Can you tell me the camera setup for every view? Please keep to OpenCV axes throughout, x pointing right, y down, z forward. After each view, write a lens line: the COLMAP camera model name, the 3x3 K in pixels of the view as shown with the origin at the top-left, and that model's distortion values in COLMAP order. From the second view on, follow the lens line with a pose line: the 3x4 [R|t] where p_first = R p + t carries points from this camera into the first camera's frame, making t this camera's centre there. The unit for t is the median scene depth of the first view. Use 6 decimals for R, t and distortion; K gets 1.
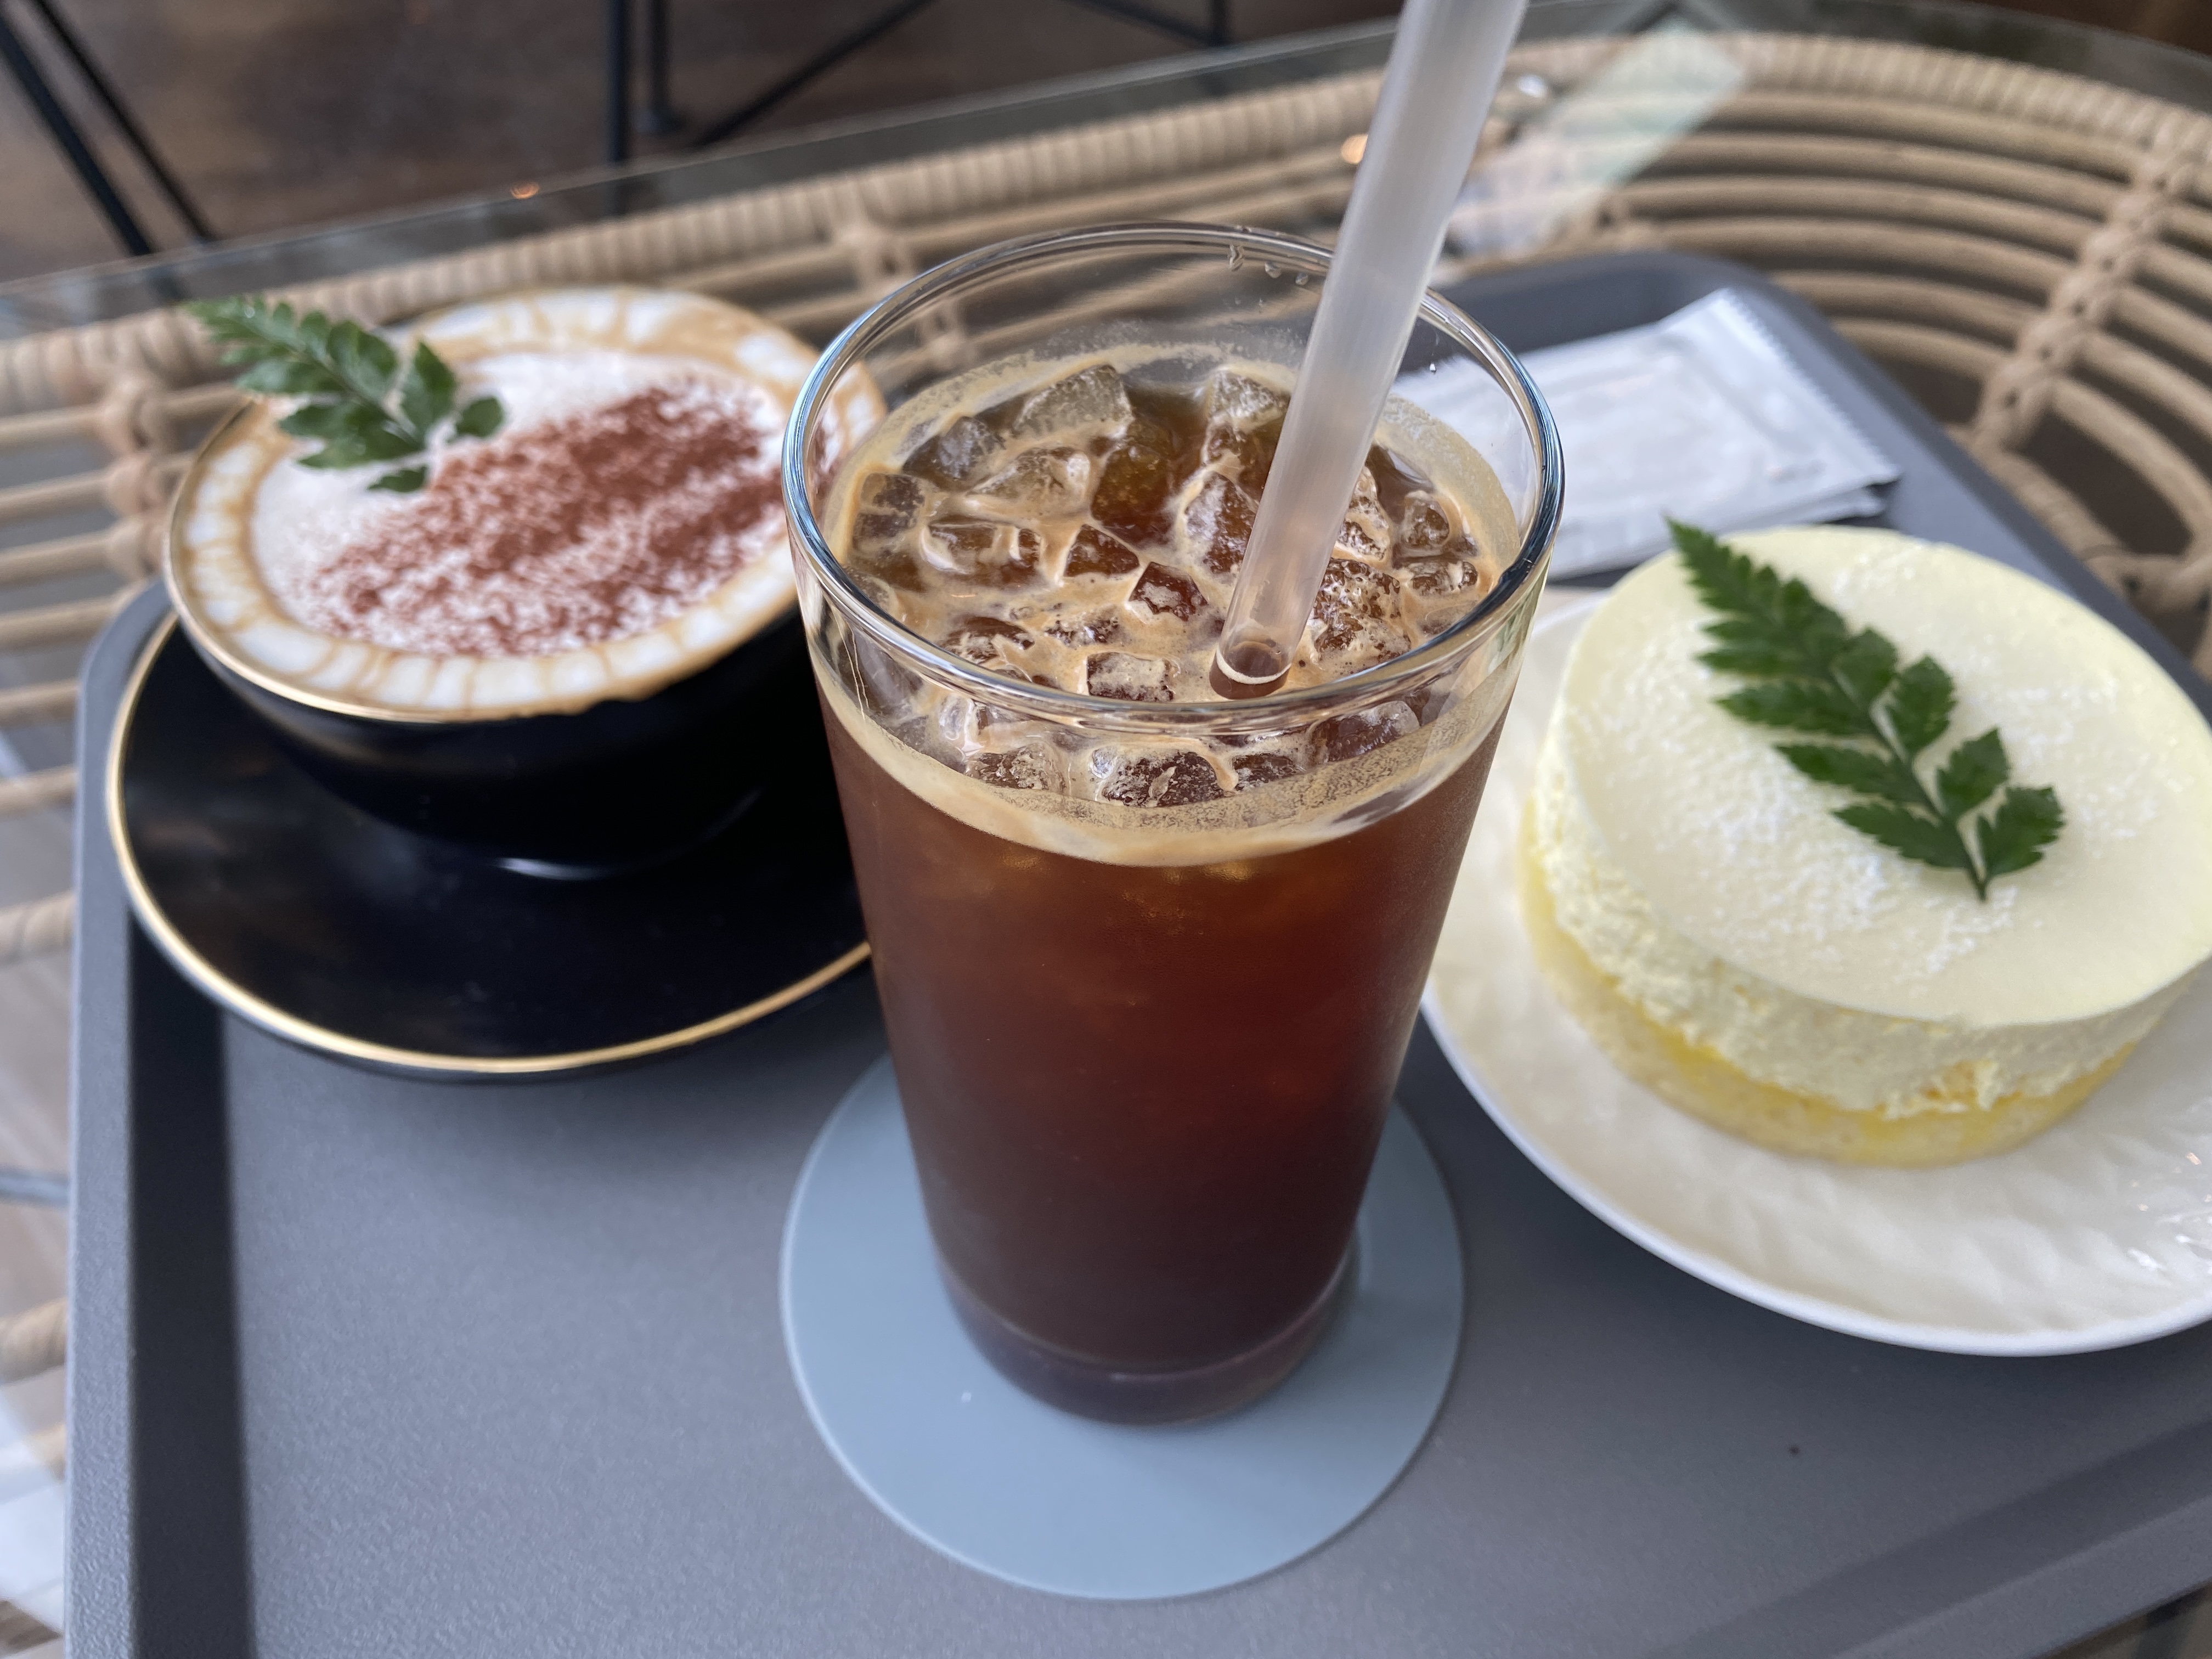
lens RADIAL K [[1660.2, 0, 1050.2], [0, 1660.2, 829.0], [0, 0, 1]] dist [0.004071, 0.037071]
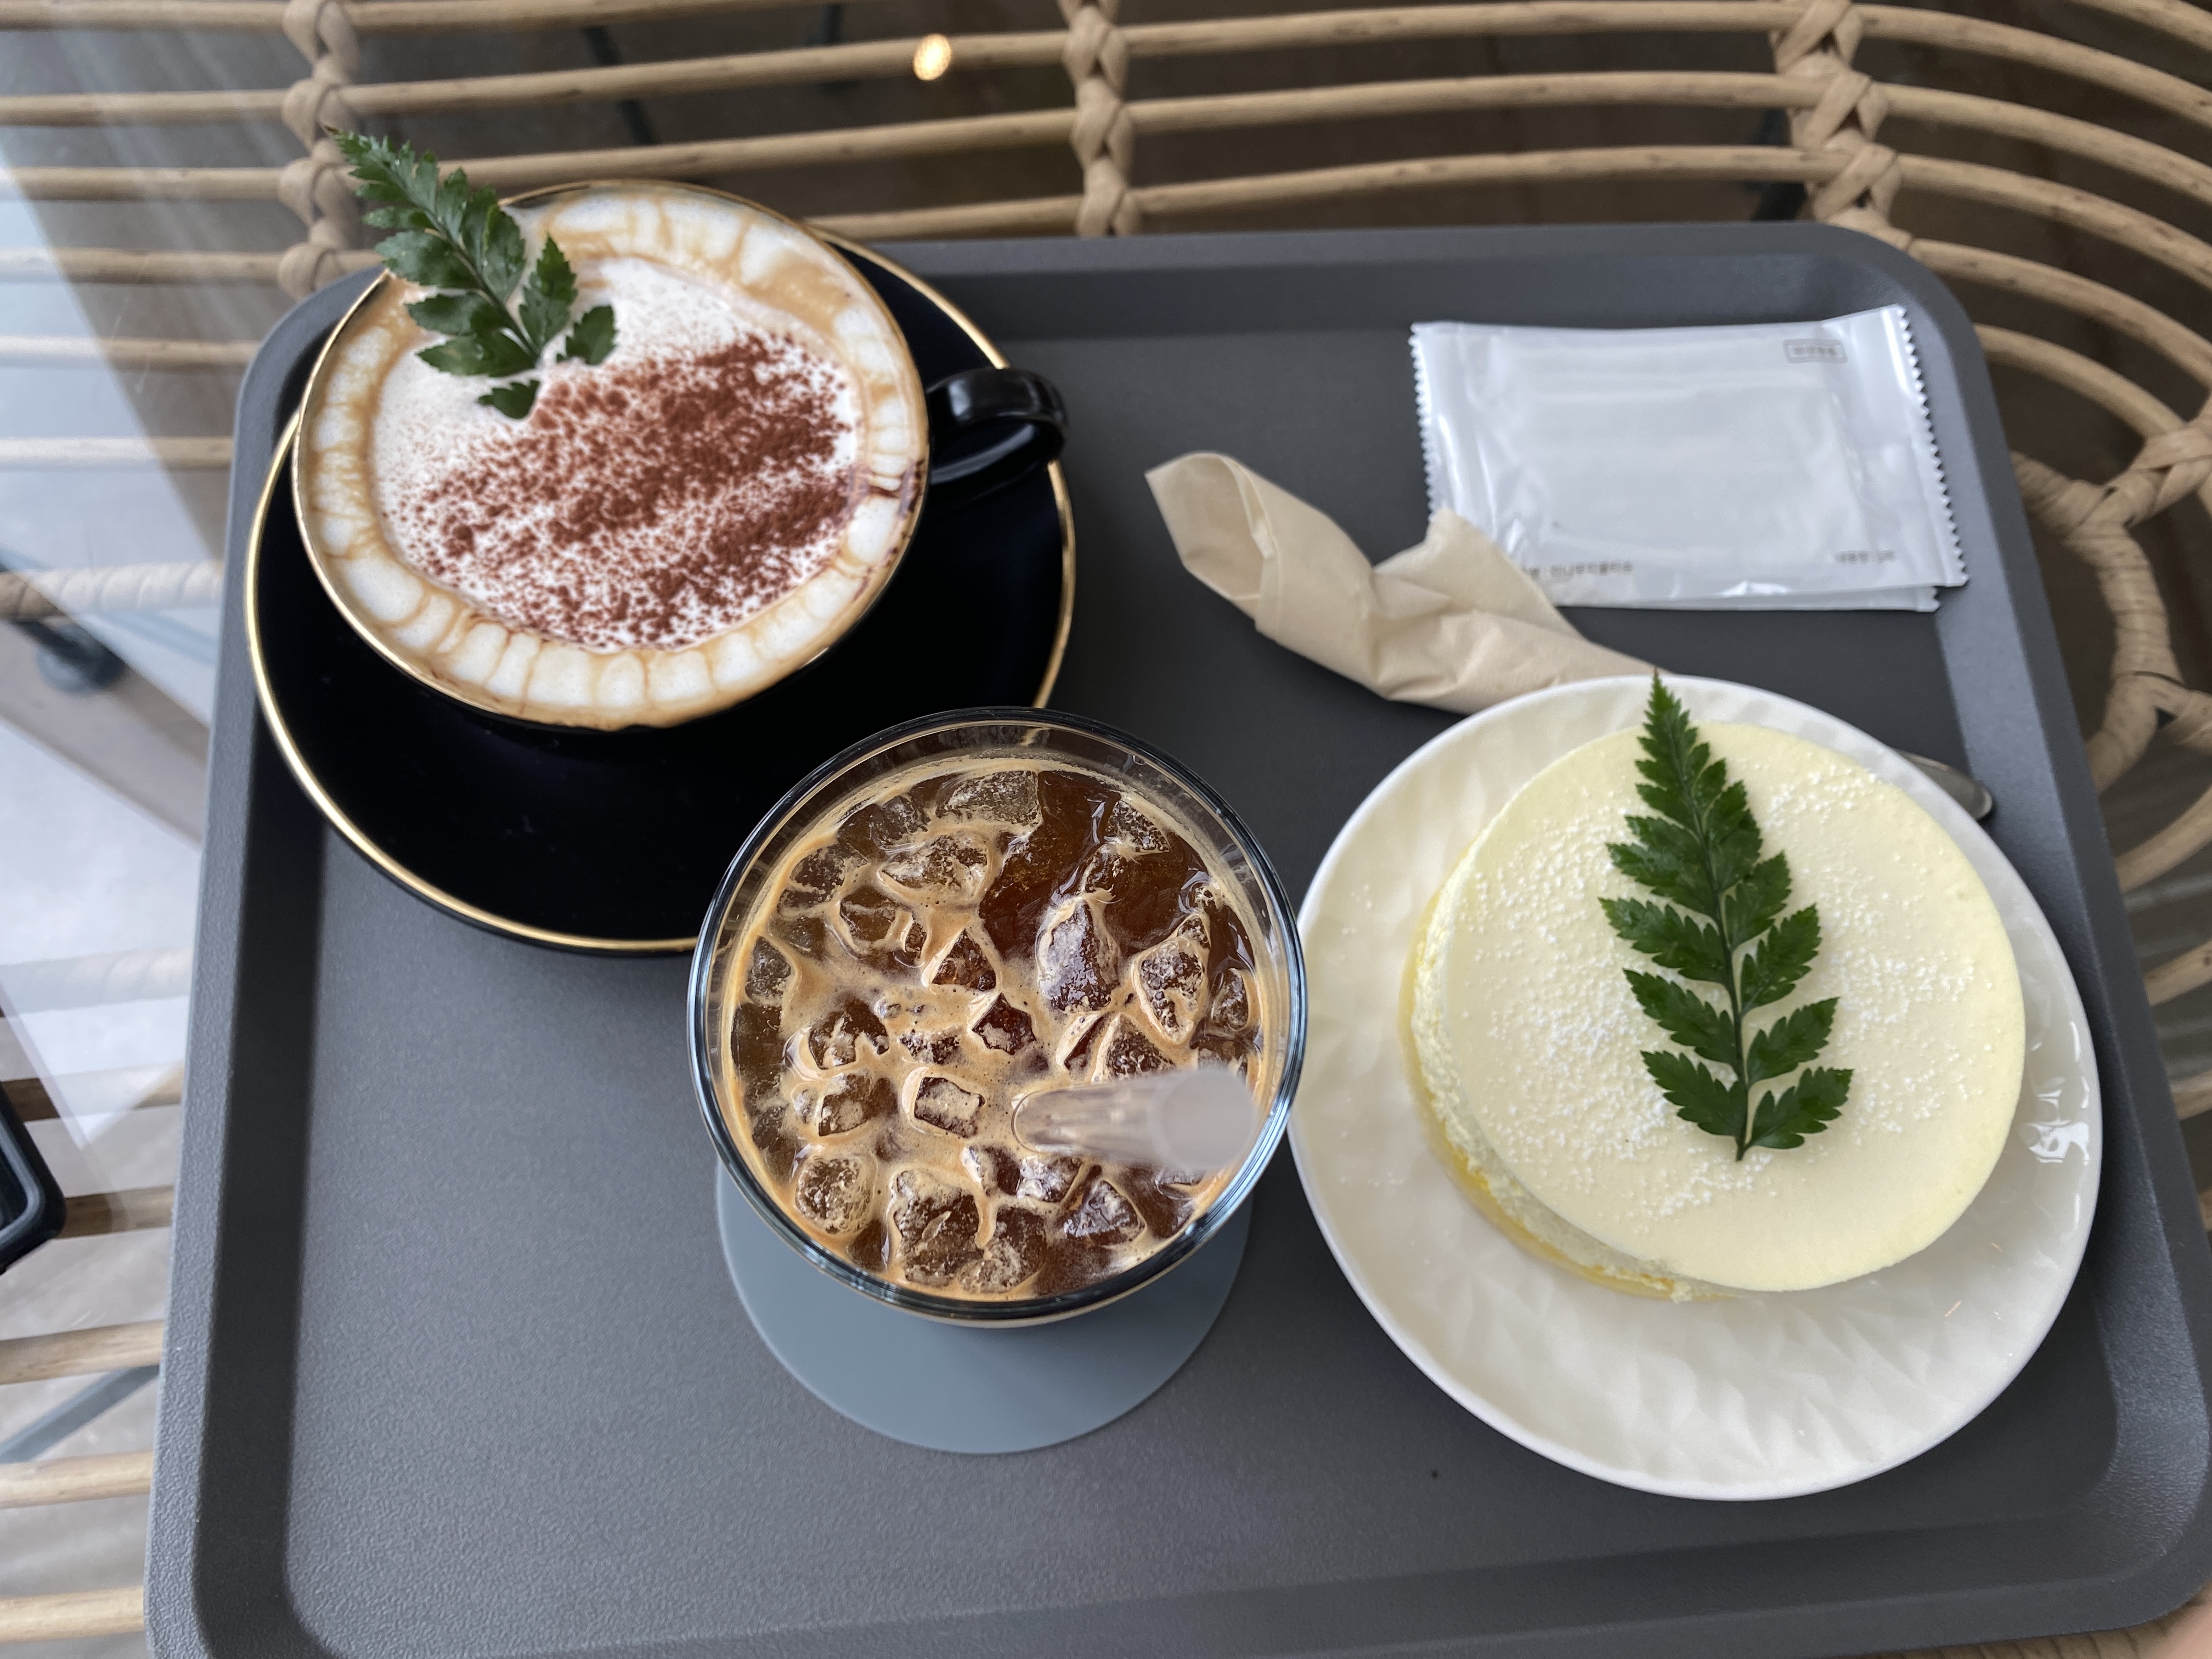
lens RADIAL K [[1687.3, 0, 1092.1], [0, 1687.3, 695.7], [0, 0, 1]] dist [0.046183, -0.003428]
pose [[0.965831, 0.255876, -0.041207, 0.080060], [-0.224215, 0.904675, 0.362340, -0.550801], [0.129993, -0.340720, 0.931135, -0.061449]]
